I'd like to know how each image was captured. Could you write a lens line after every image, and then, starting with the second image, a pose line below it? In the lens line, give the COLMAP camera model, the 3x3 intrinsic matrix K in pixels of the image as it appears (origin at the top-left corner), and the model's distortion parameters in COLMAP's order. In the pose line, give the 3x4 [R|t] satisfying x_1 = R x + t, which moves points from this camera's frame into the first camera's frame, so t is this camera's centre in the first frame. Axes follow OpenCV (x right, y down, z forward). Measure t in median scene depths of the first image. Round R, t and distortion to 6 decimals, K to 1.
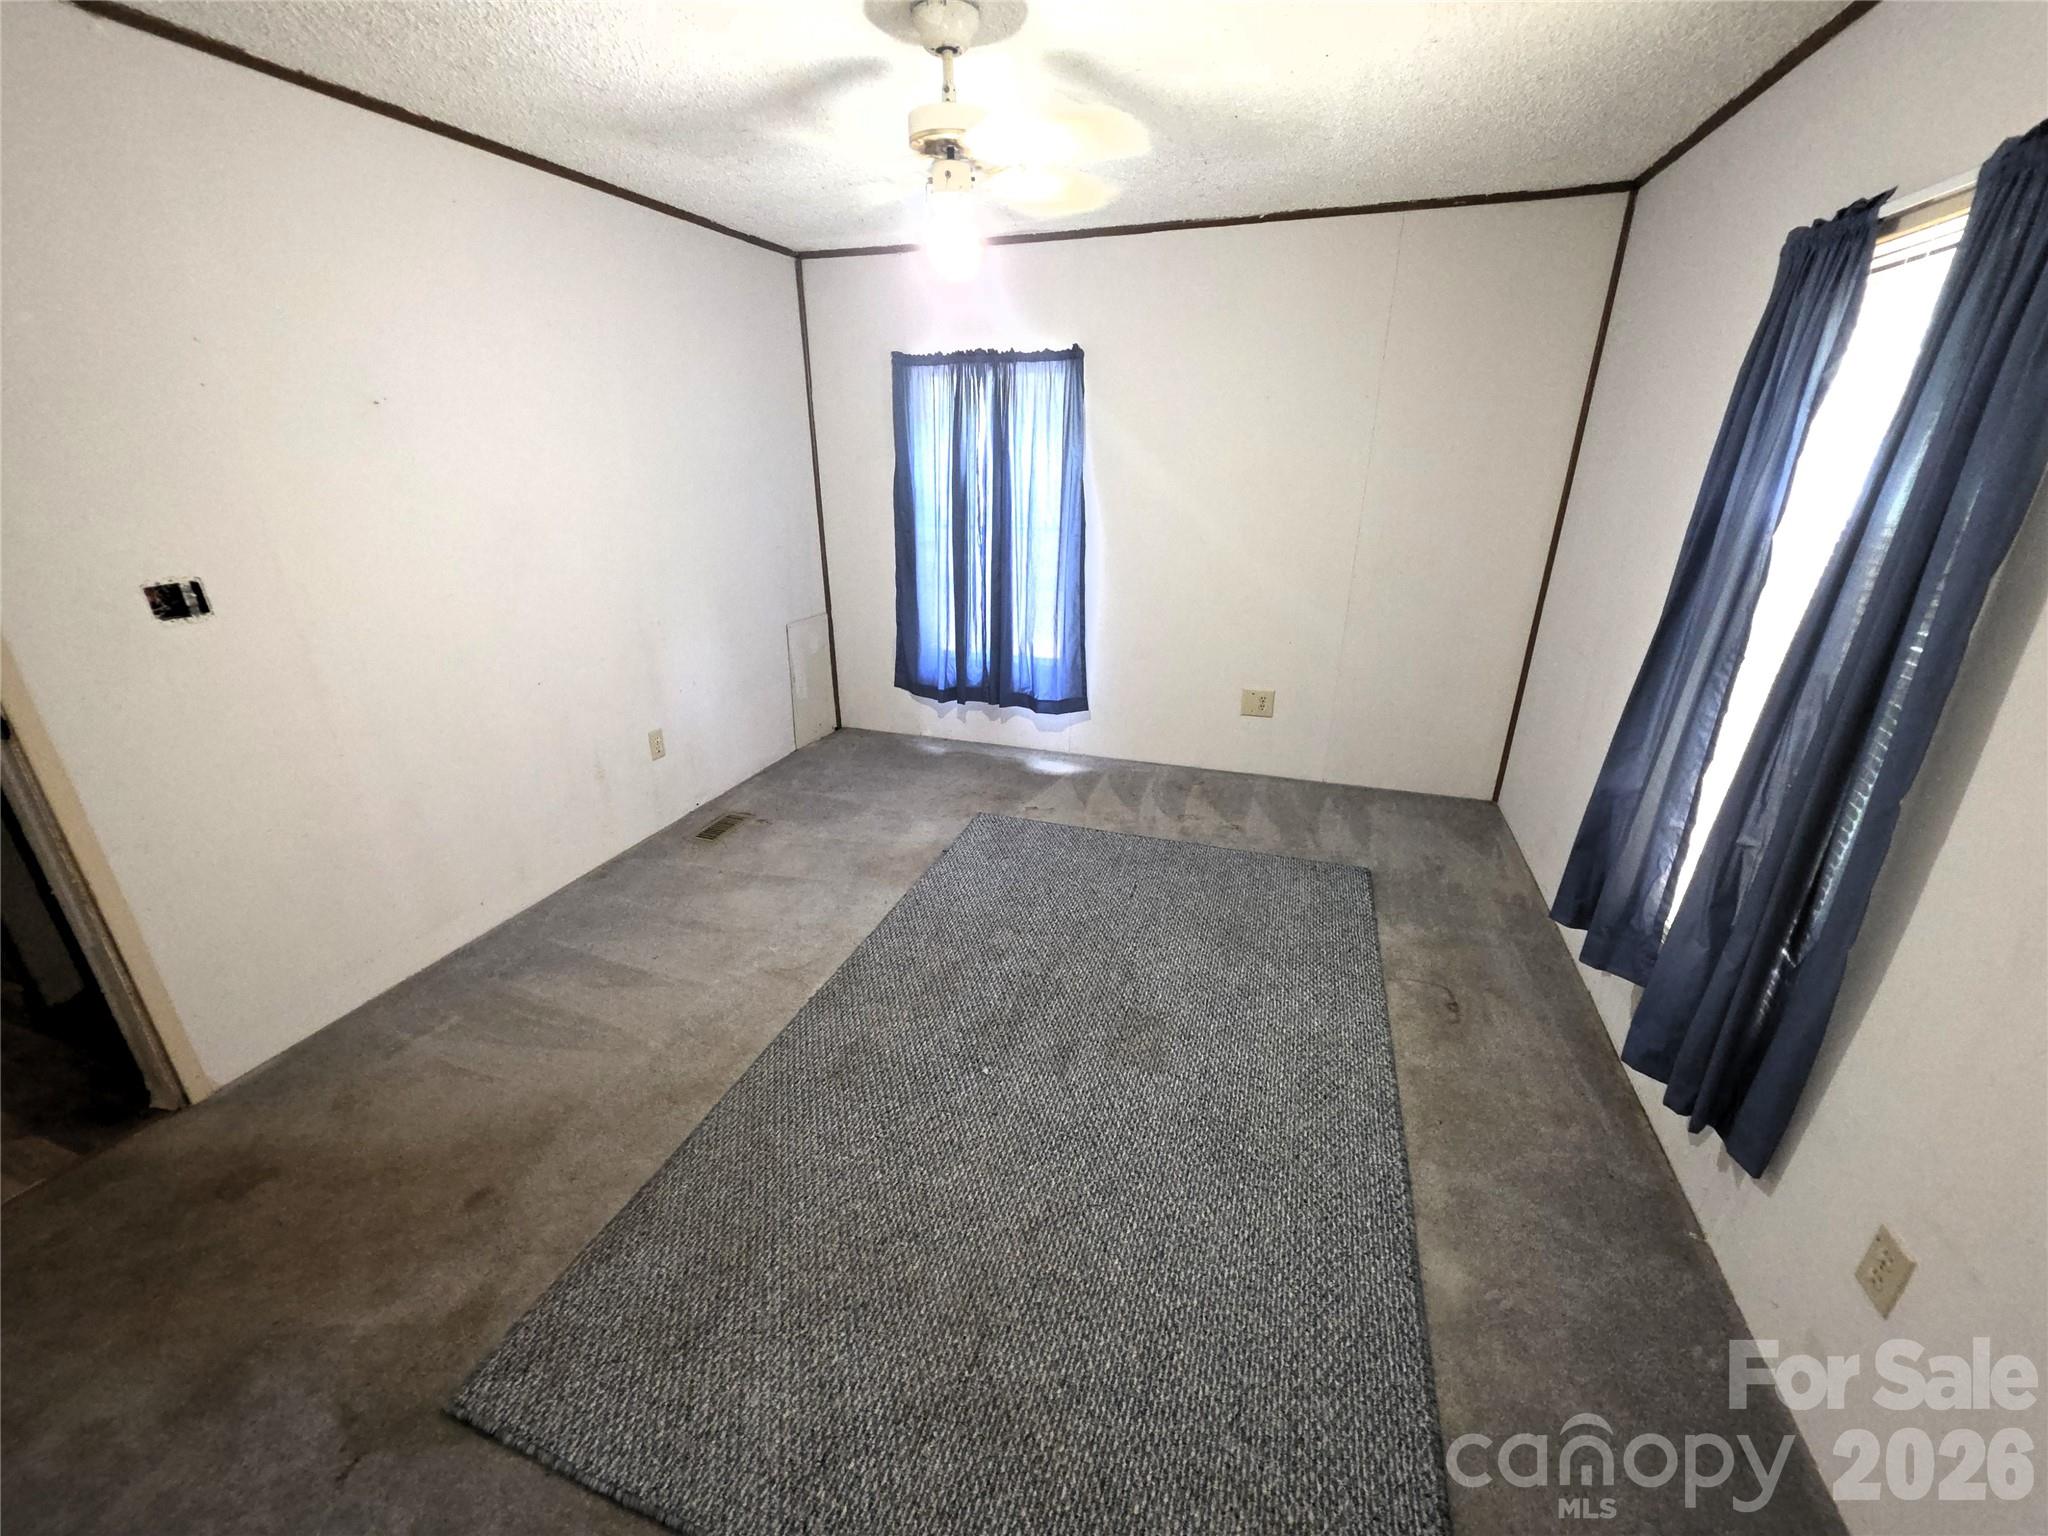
lens RADIAL K [[818.1, 0, 1016.0], [0, 818.1, 767.2], [0, 0, 1]] dist [0.001212, -0.000672]
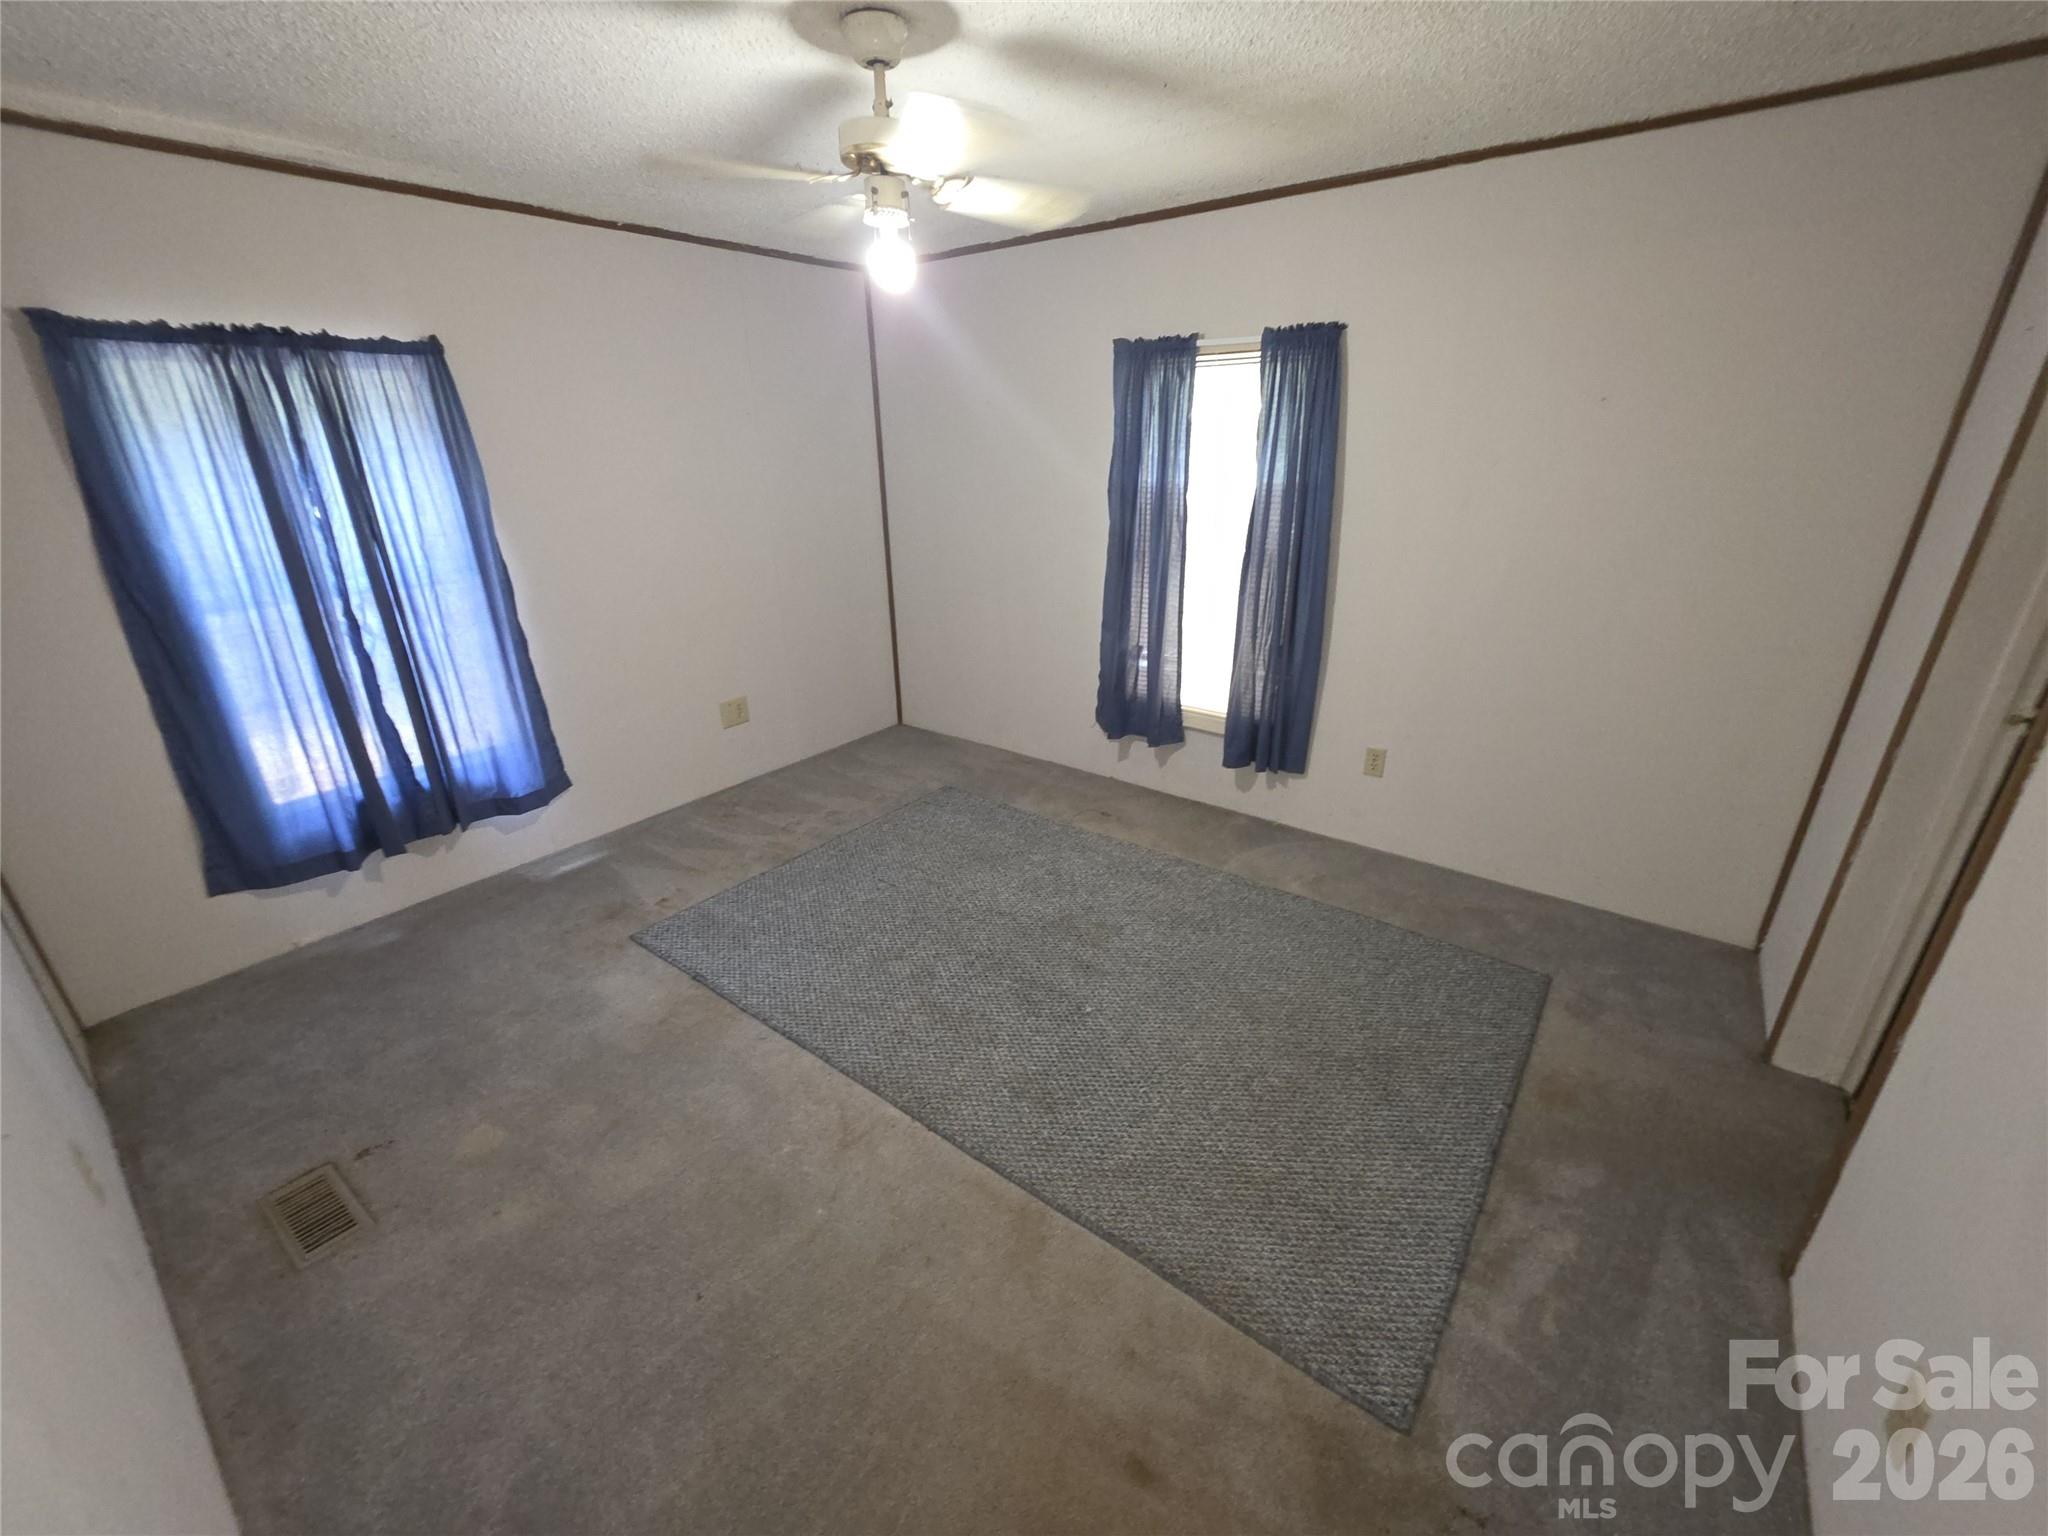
lens RADIAL K [[818.1, 0, 1022.9], [0, 818.1, 767.7], [0, 0, 1]] dist [0.001212, -0.000672]
pose [[0.322312, -0.359724, 0.875622, -0.559557], [0.364515, 0.900822, 0.235901, -0.139364], [-0.873638, 0.243144, 0.421470, 0.307547]]
